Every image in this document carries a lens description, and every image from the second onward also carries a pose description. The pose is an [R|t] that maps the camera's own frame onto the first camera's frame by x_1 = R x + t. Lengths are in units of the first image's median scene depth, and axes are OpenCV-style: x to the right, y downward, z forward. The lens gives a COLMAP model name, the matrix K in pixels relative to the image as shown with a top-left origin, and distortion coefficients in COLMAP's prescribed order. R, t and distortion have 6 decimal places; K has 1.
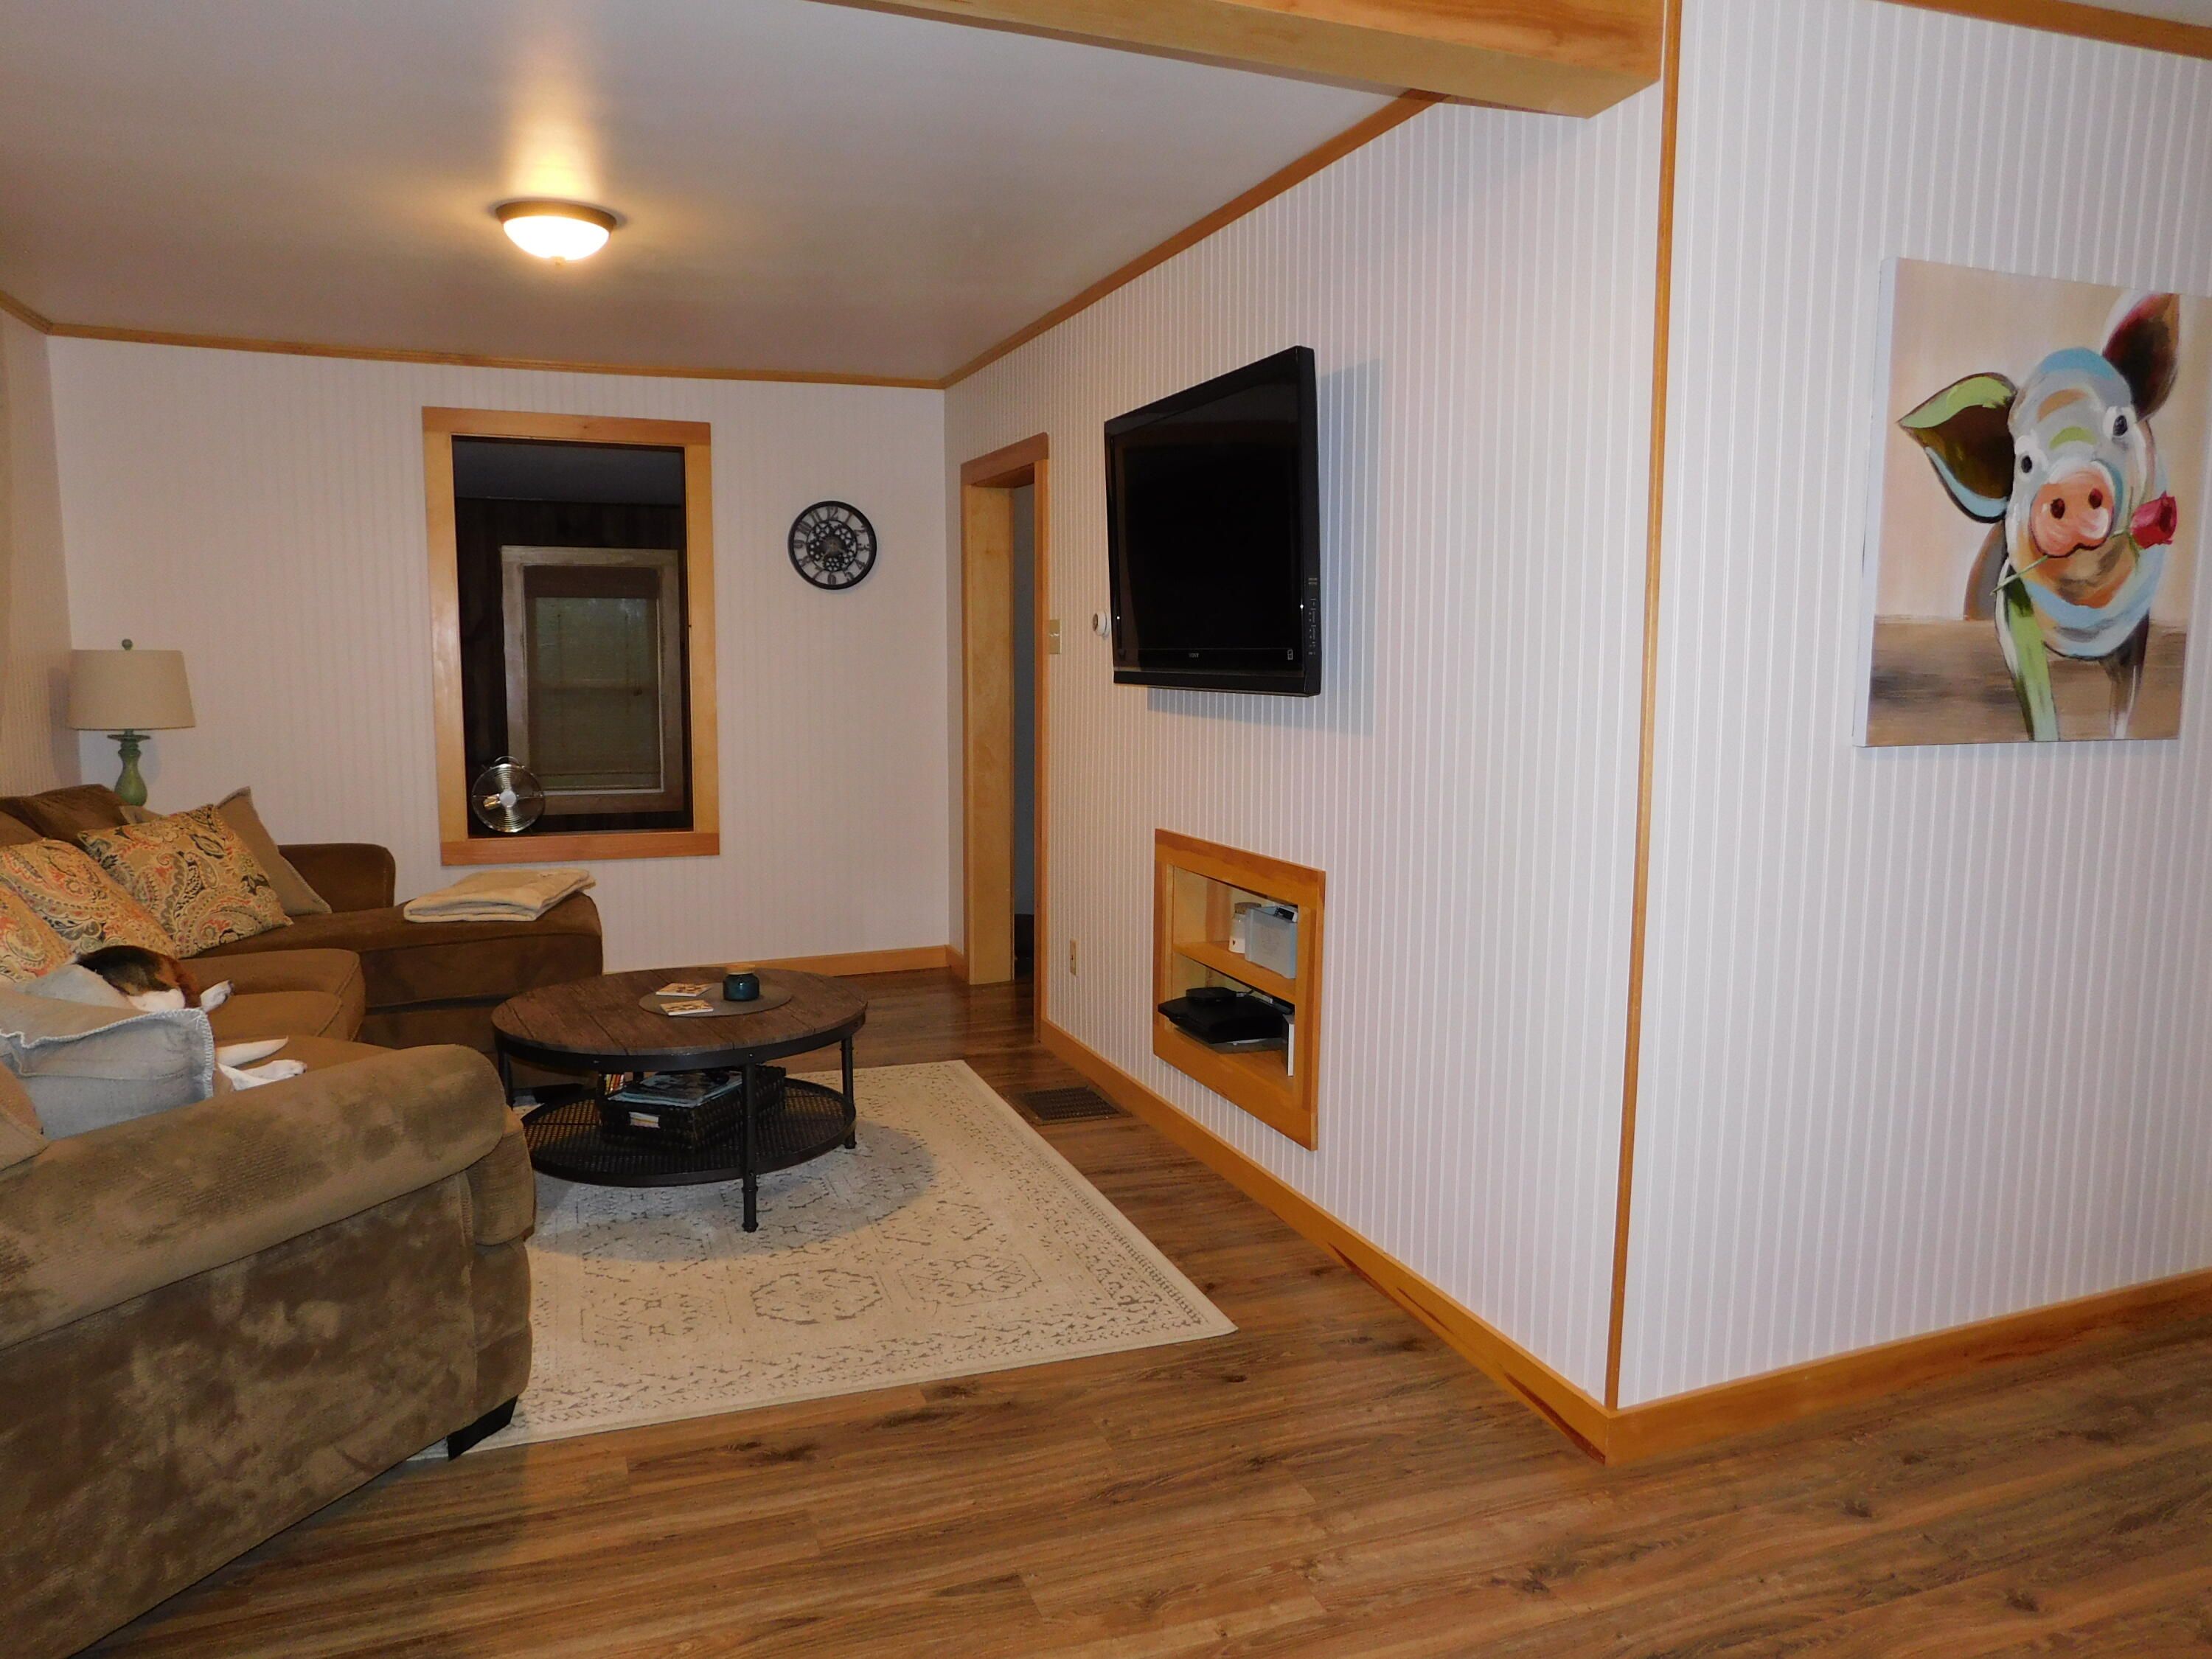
lens RADIAL K [[1479.5, 0, 1106.0], [0, 1479.5, 829.5], [0, 0, 1]] dist [-0.060217, 0.063701]
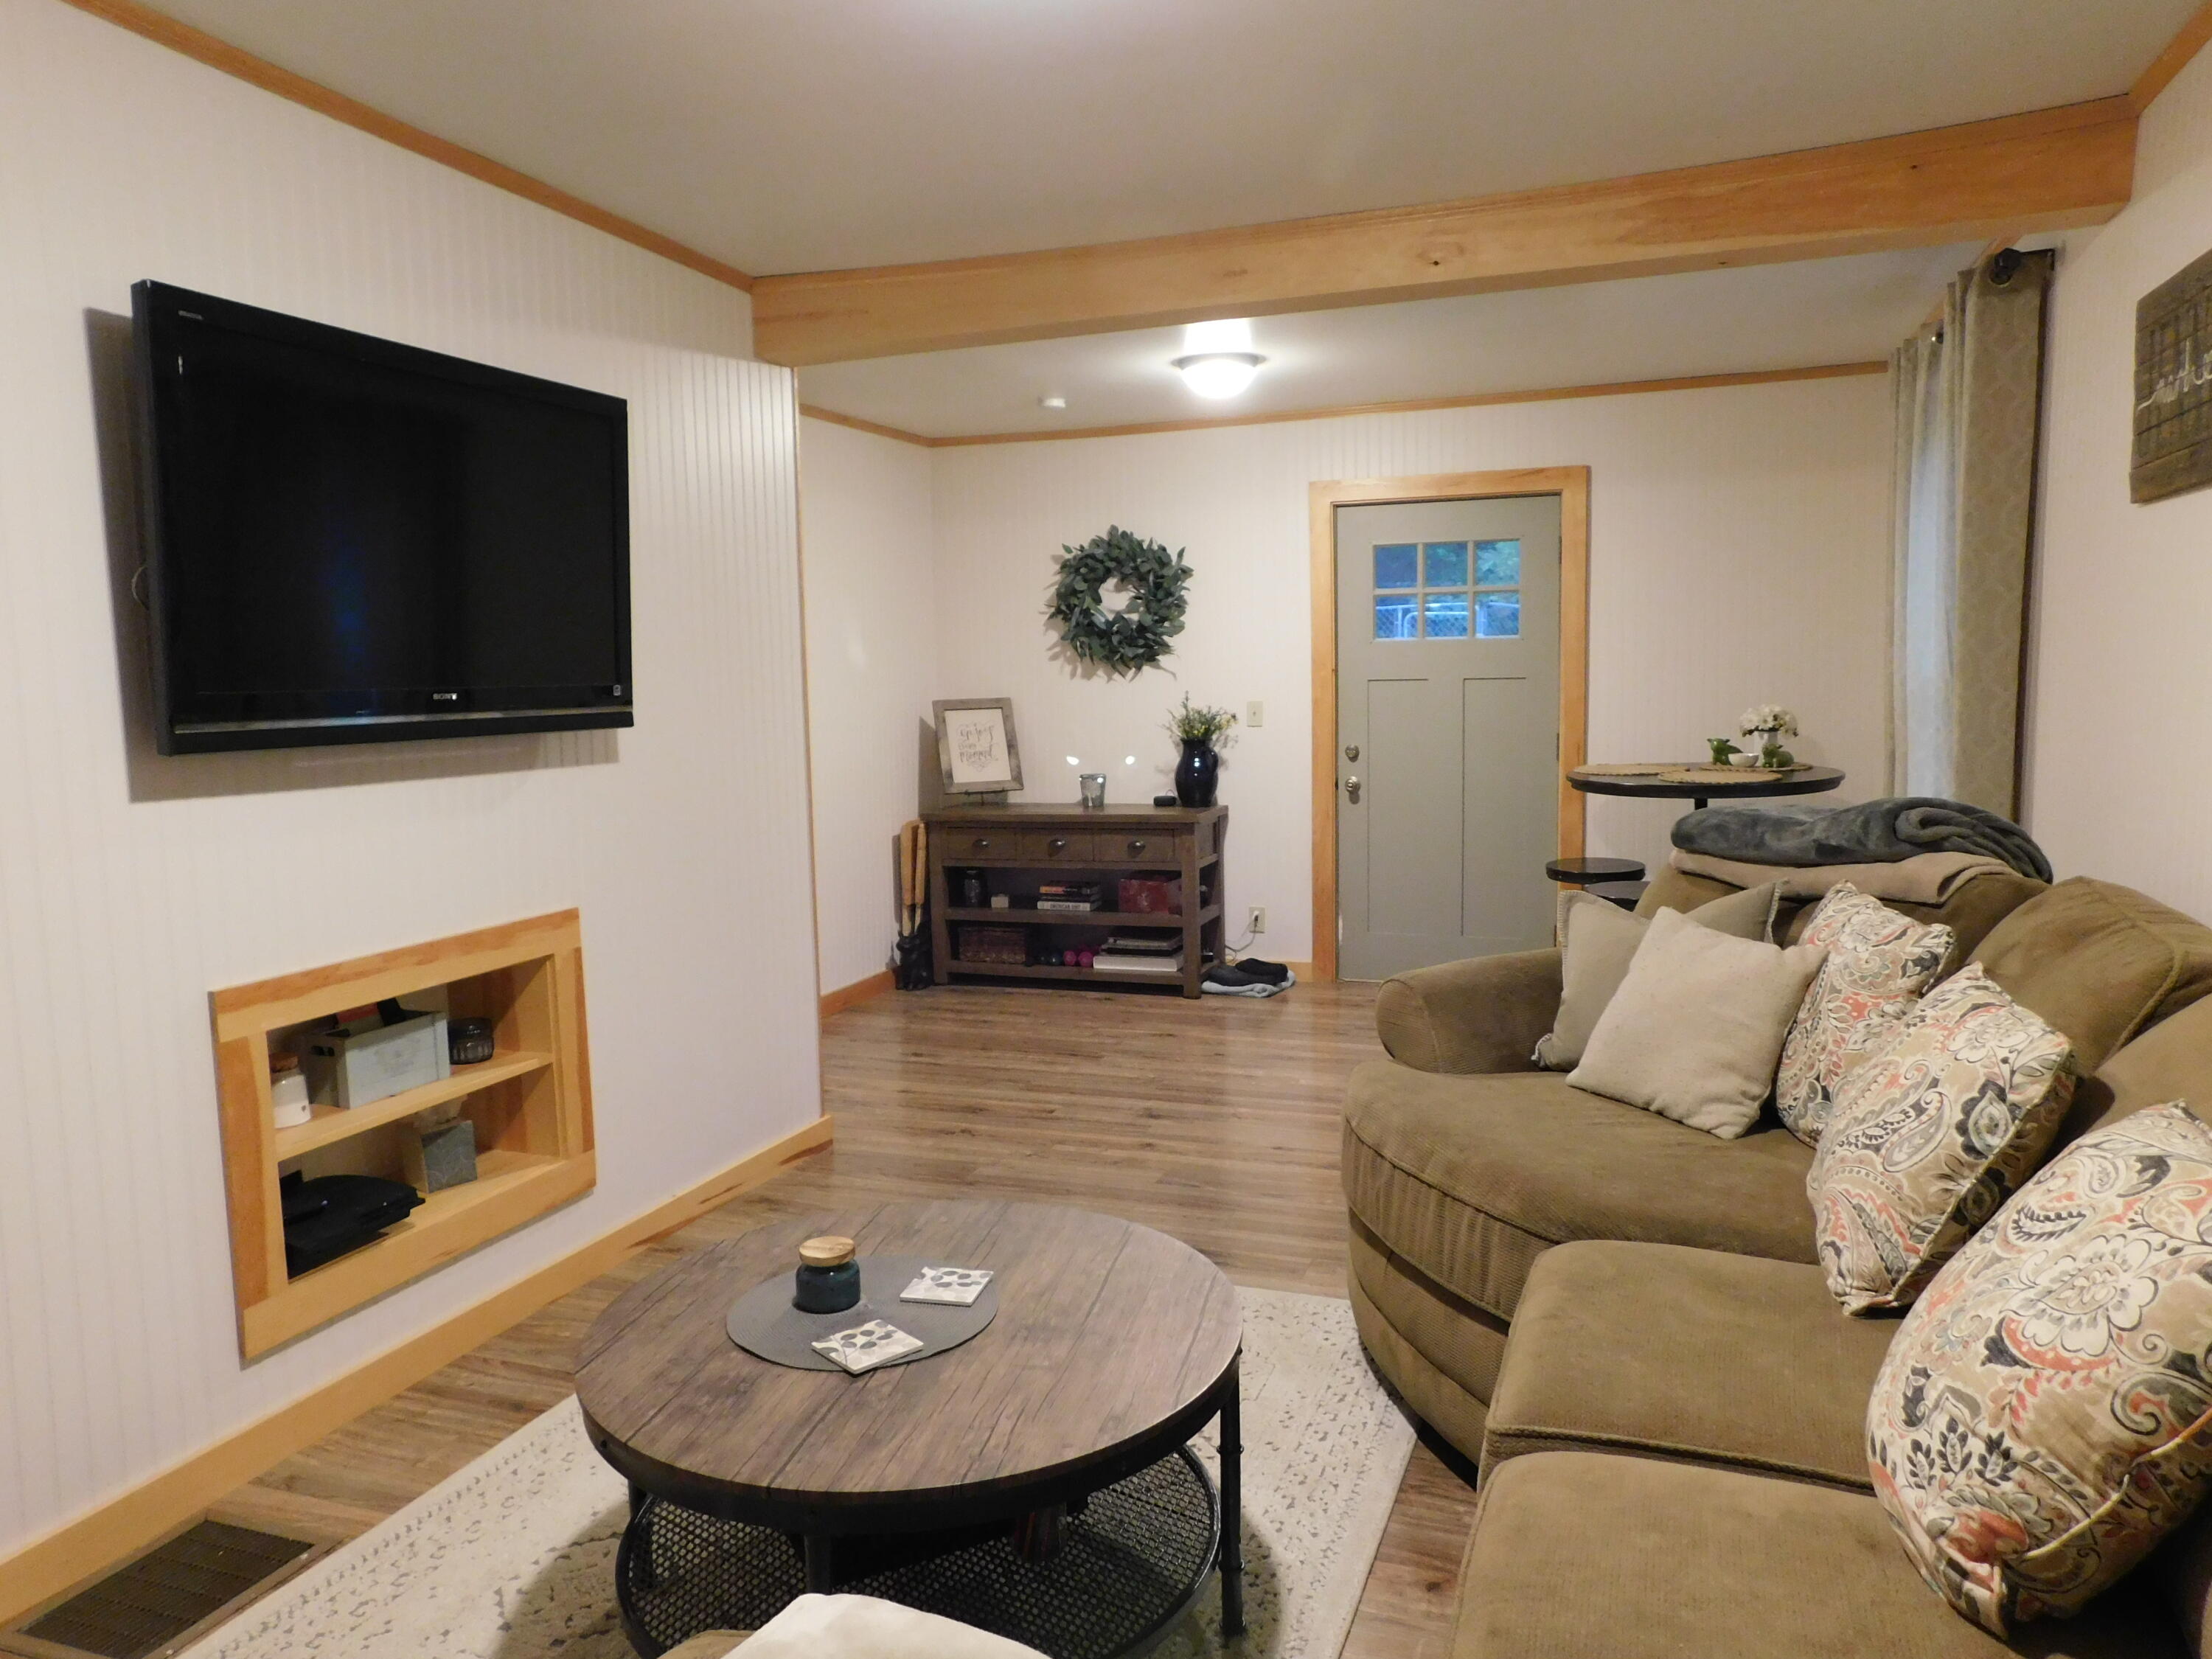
lens RADIAL K [[1479.5, 0, 1106.0], [0, 1479.5, 829.5], [0, 0, 1]] dist [-0.060217, 0.063701]
pose [[-0.744749, -0.057594, 0.664855, -0.790601], [0.097907, 0.976059, 0.194224, -0.178765], [-0.660124, 0.209742, -0.721280, 1.503618]]
